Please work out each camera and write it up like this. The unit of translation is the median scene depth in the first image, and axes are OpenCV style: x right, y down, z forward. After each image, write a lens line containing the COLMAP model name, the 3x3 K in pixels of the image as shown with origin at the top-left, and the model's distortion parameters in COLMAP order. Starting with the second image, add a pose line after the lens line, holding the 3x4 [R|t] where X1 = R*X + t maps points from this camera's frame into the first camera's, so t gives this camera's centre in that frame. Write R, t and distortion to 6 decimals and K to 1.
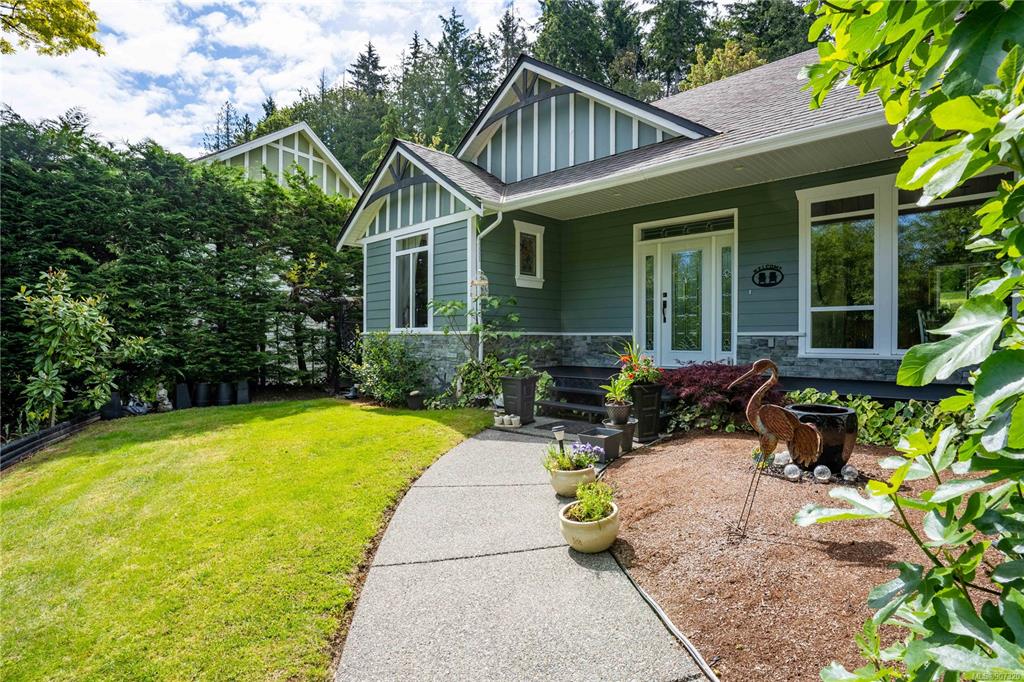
lens RADIAL K [[515.9, 0, 511.0], [0, 515.9, 339.4], [0, 0, 1]] dist [-0.083826, 0.045697]
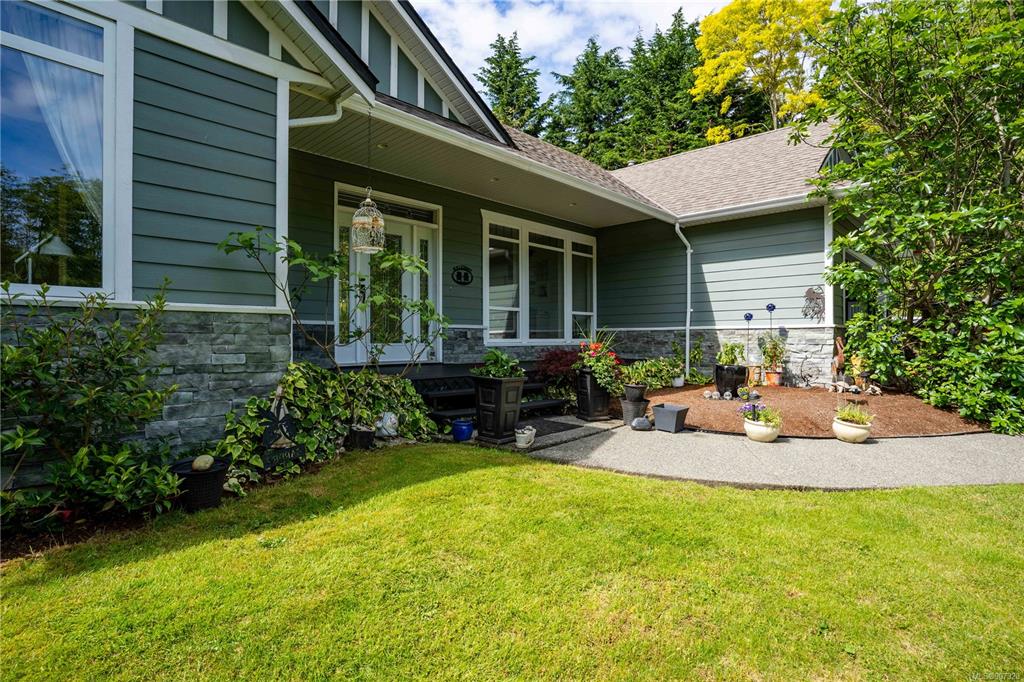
lens RADIAL K [[515.9, 0, 511.0], [0, 515.9, 339.4], [0, 0, 1]] dist [-0.083826, 0.045697]
pose [[-0.000098, -0.005032, 0.999987, -0.648425], [-0.006375, 0.999967, 0.005032, 0.011693], [-0.999980, -0.006374, -0.000130, 0.890719]]
